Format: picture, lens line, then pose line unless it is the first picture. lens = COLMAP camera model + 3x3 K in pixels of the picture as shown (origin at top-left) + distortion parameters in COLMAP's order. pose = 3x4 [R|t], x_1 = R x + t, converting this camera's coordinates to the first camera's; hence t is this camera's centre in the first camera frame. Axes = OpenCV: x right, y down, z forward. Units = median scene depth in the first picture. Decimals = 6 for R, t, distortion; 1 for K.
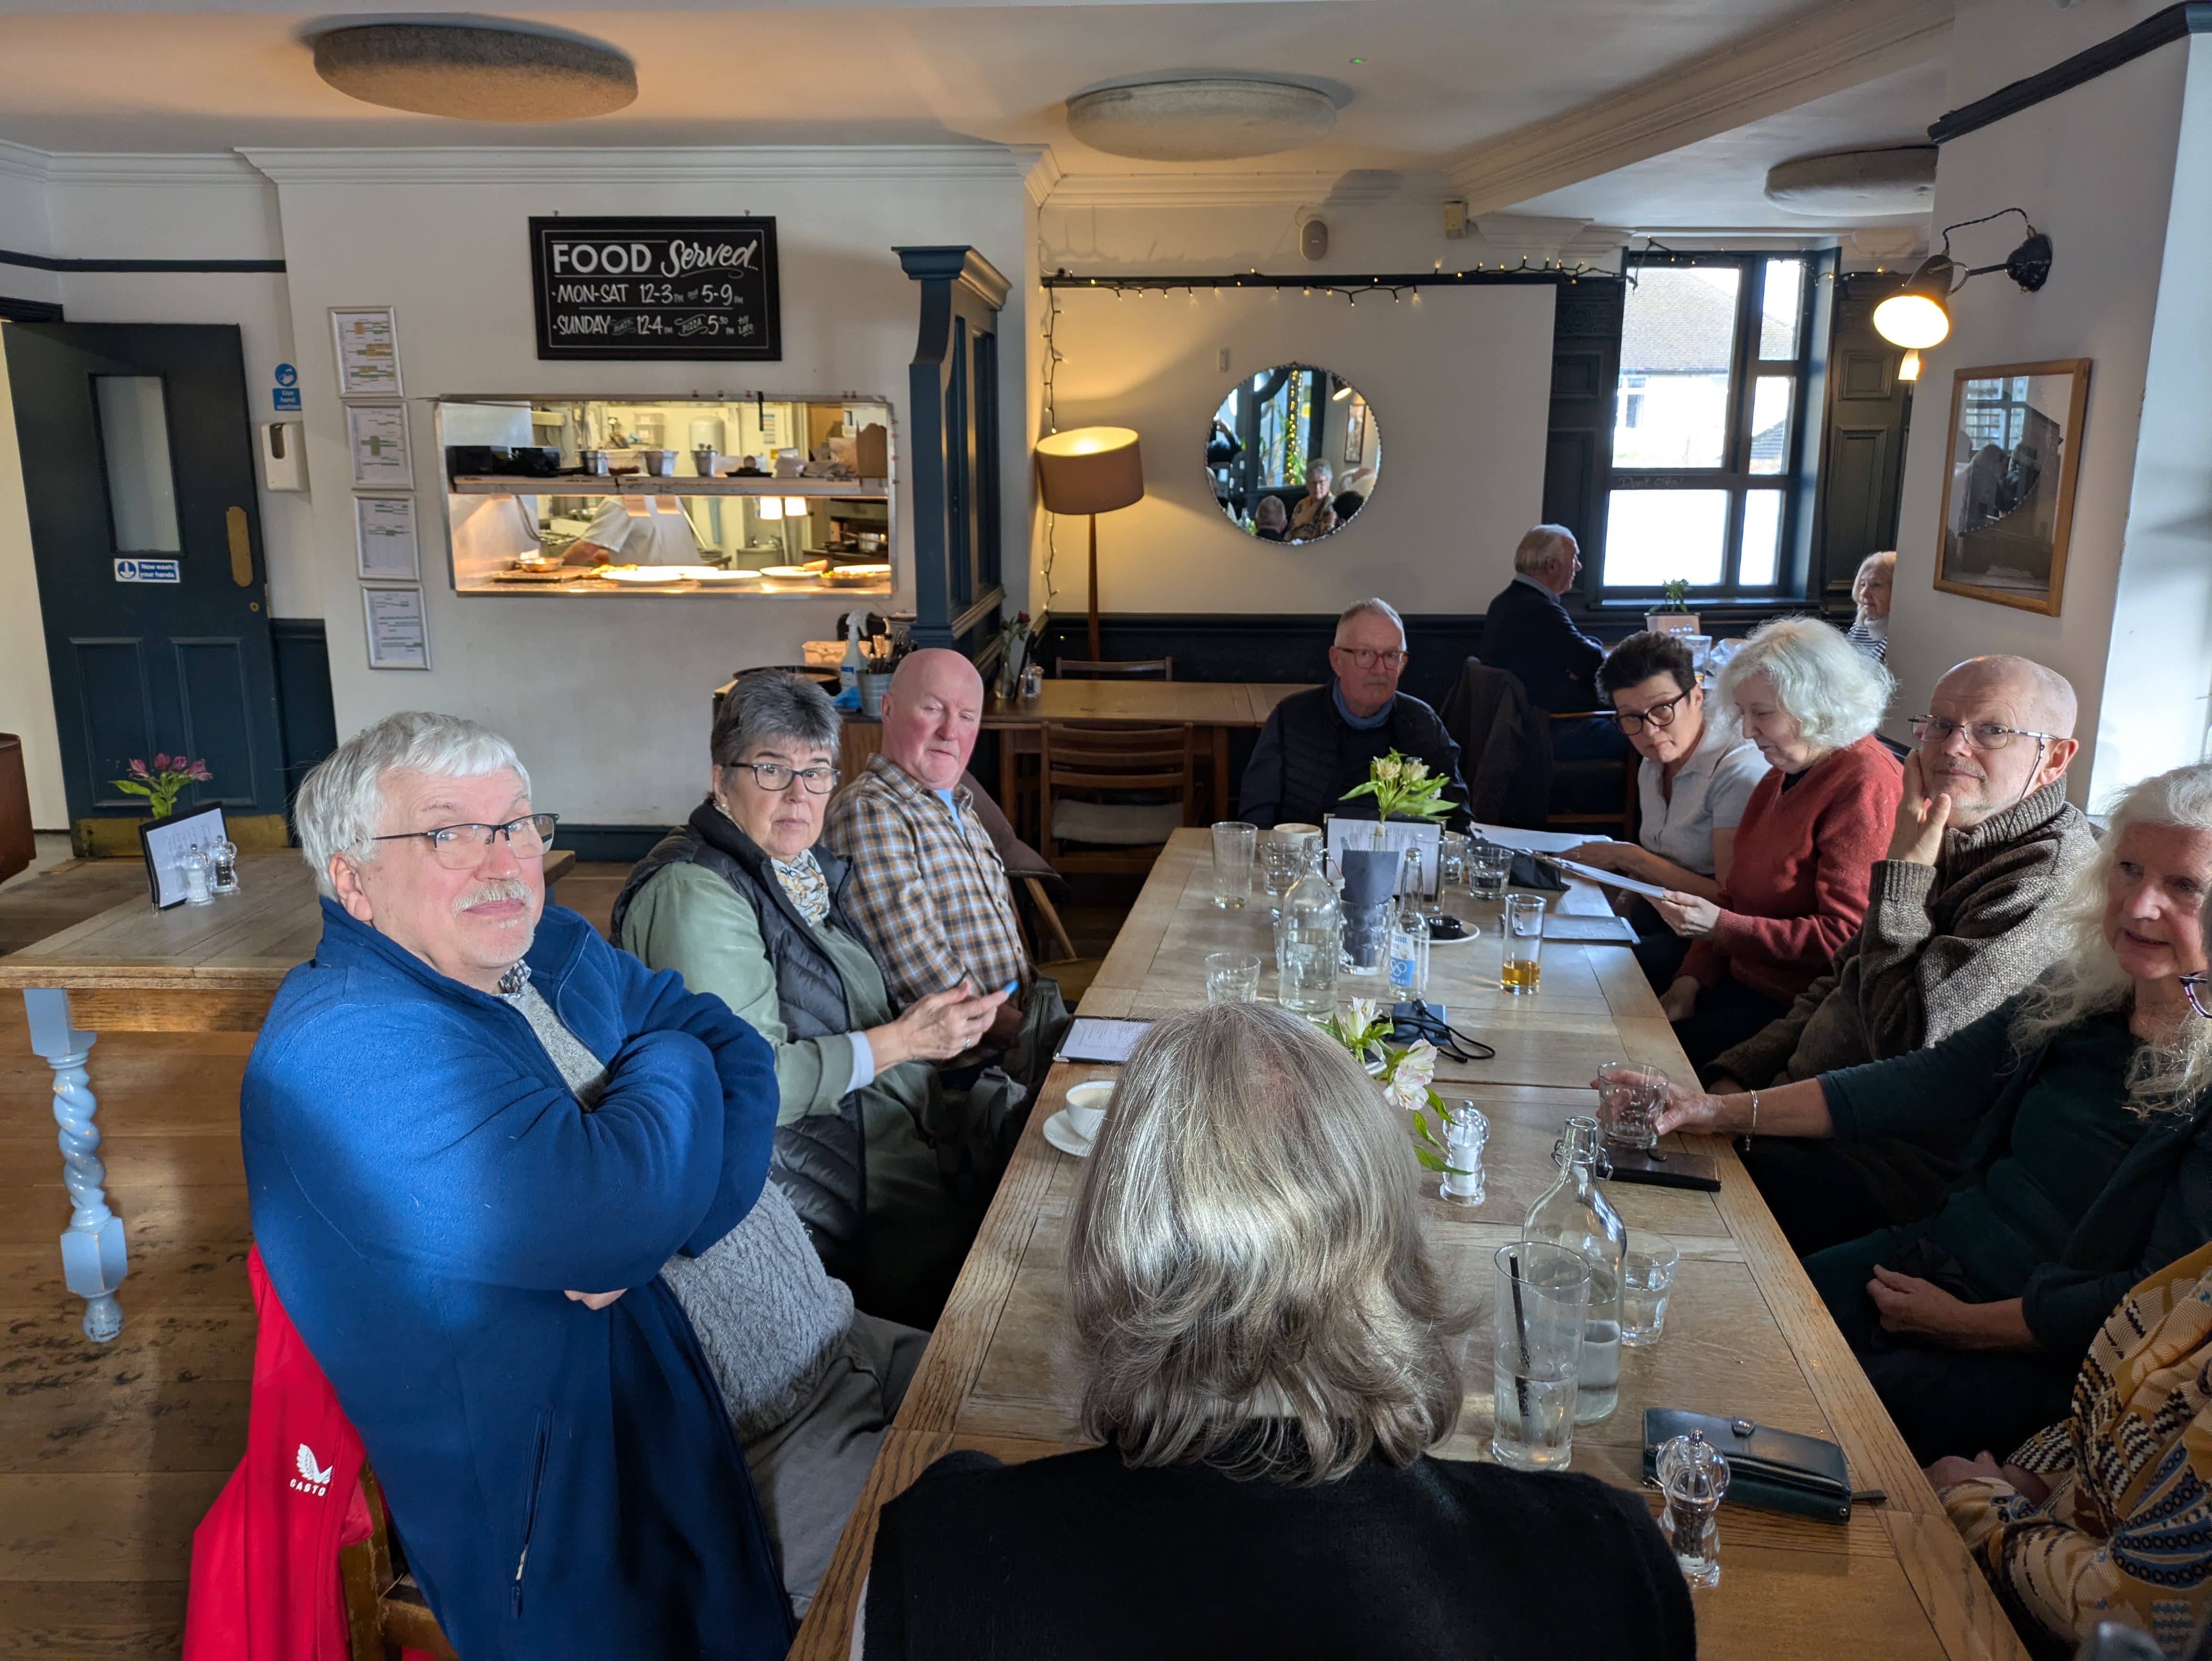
lens RADIAL K [[1616.1, 0, 1106.0], [0, 1616.1, 830.5], [0, 0, 1]] dist [-0.003630, -0.001002]
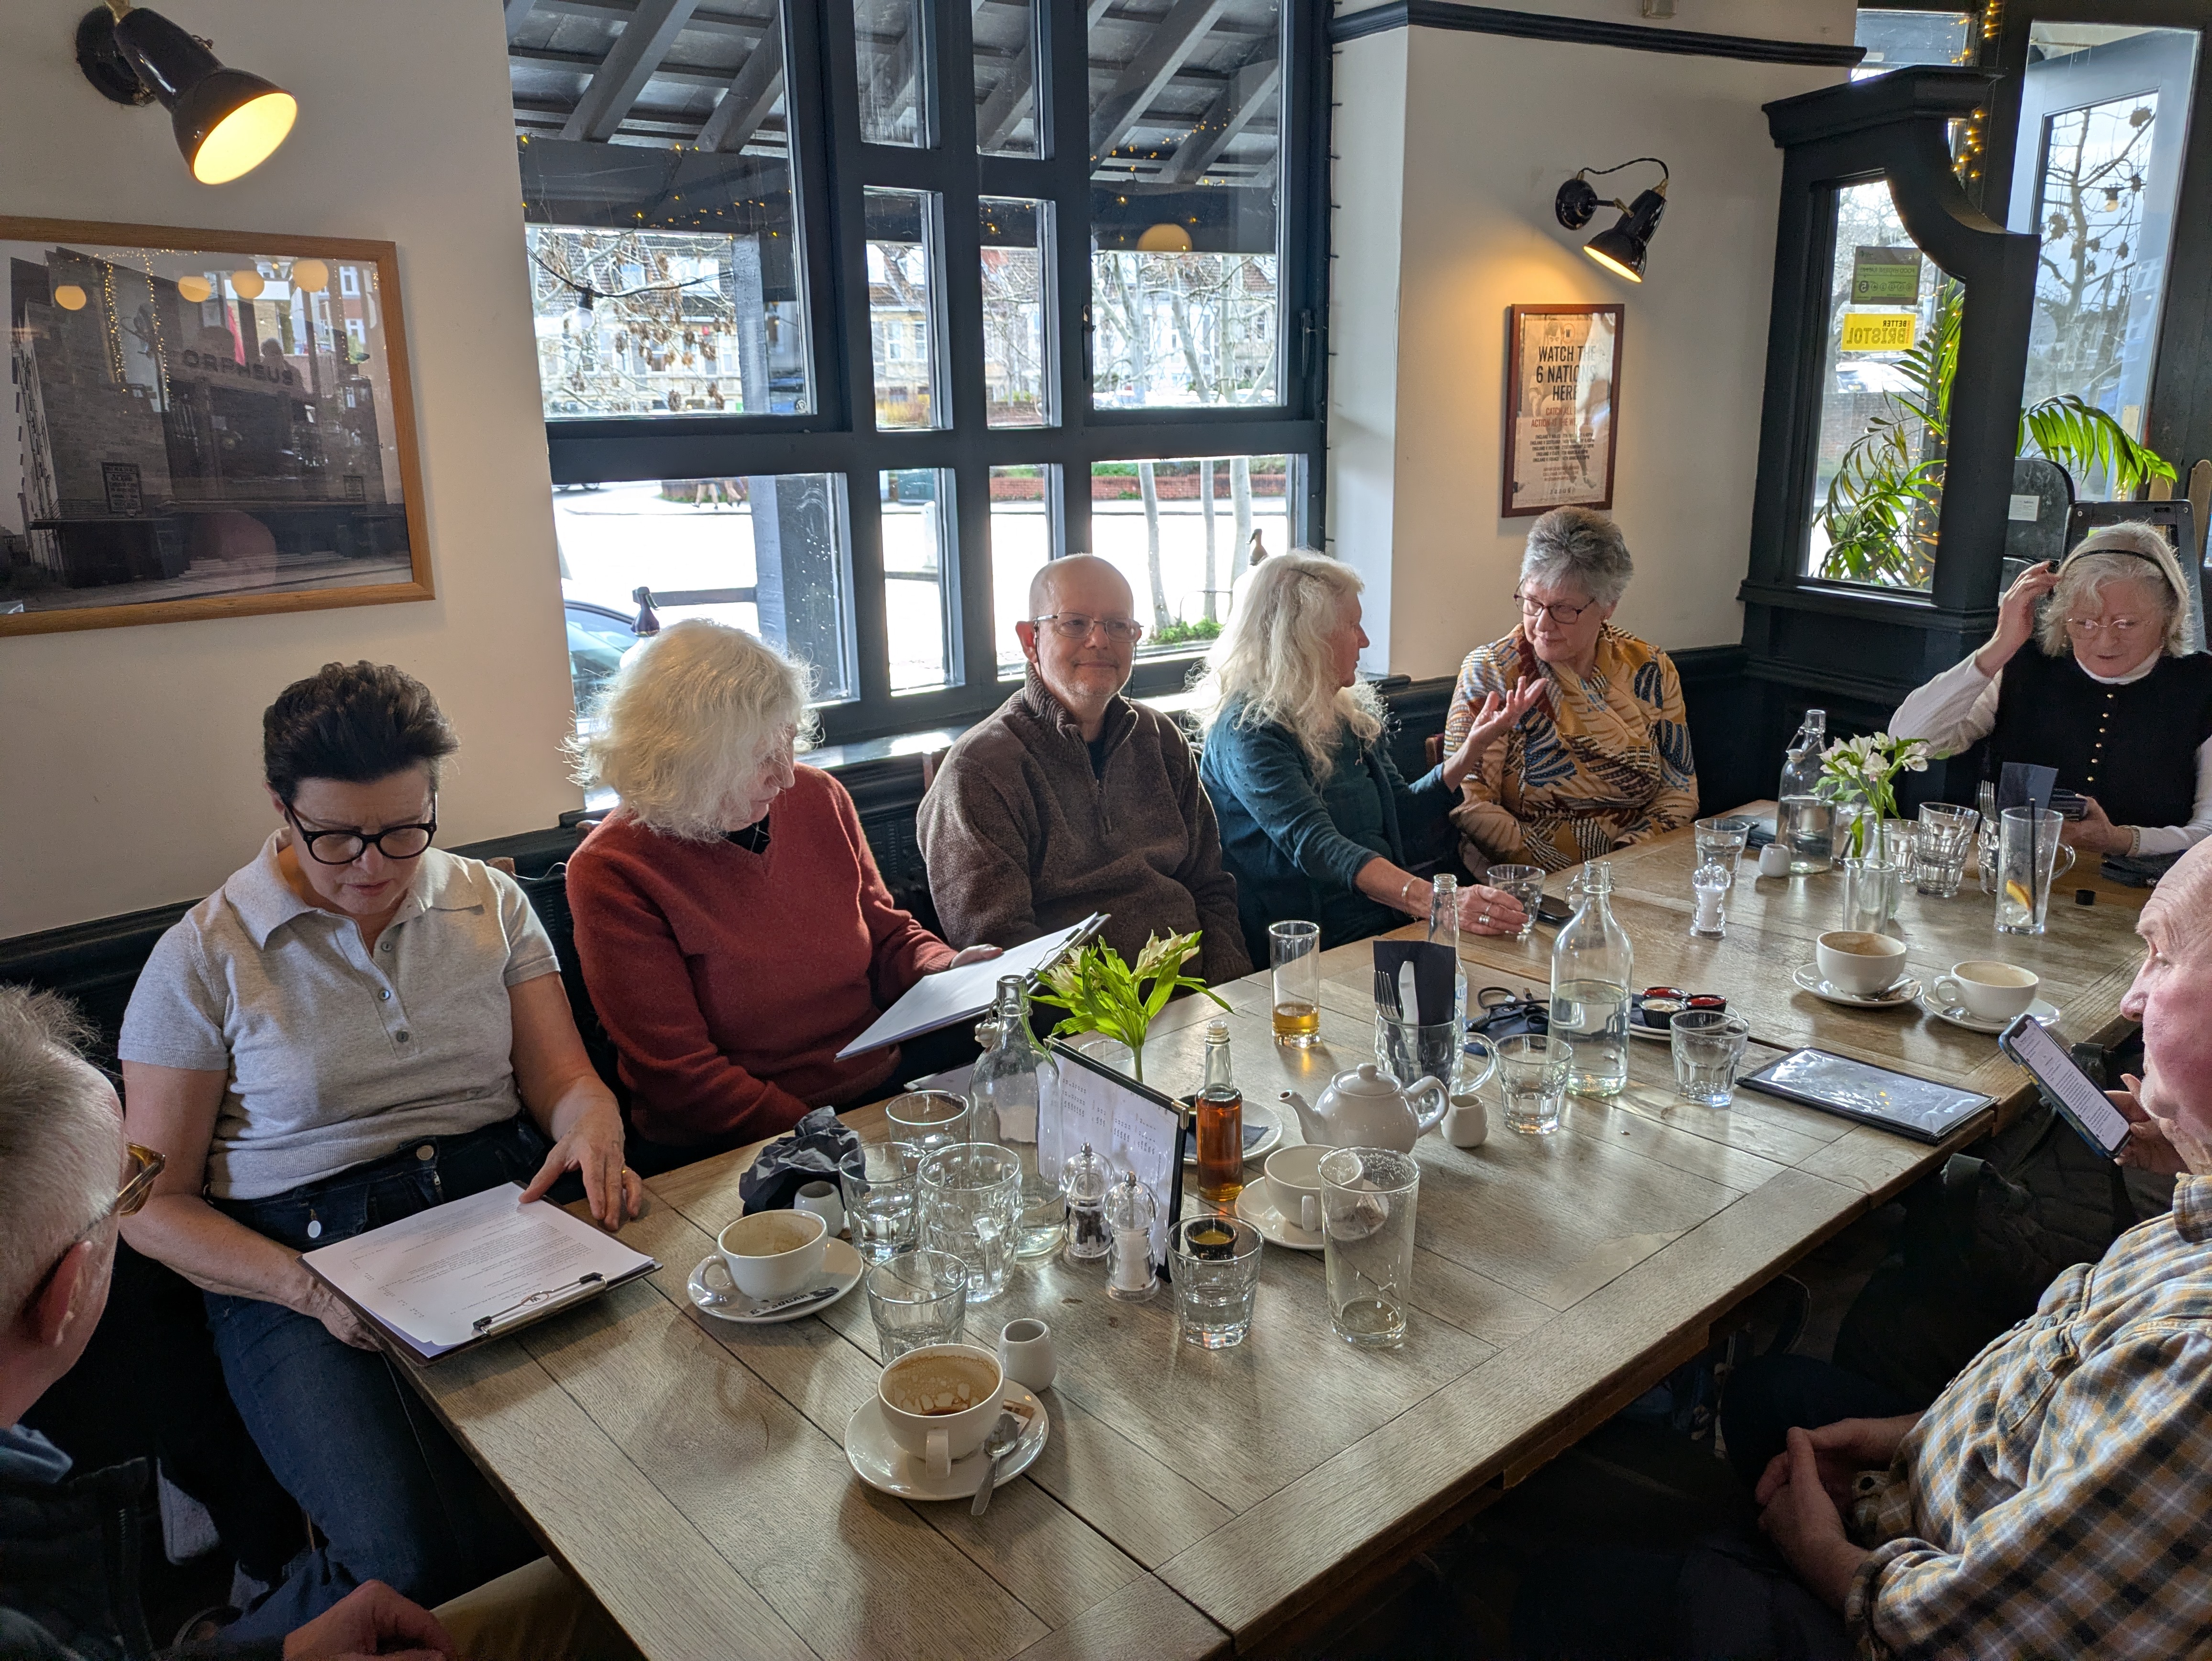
lens RADIAL K [[1602.8, 0, 1106.0], [0, 1602.8, 830.5], [0, 0, 1]] dist [0.009499, 0.005288]
pose [[-0.746162, -0.153811, 0.647753, -0.055506], [0.169357, 0.897090, 0.408103, -0.115126], [-0.643863, 0.414212, -0.643326, 0.530343]]
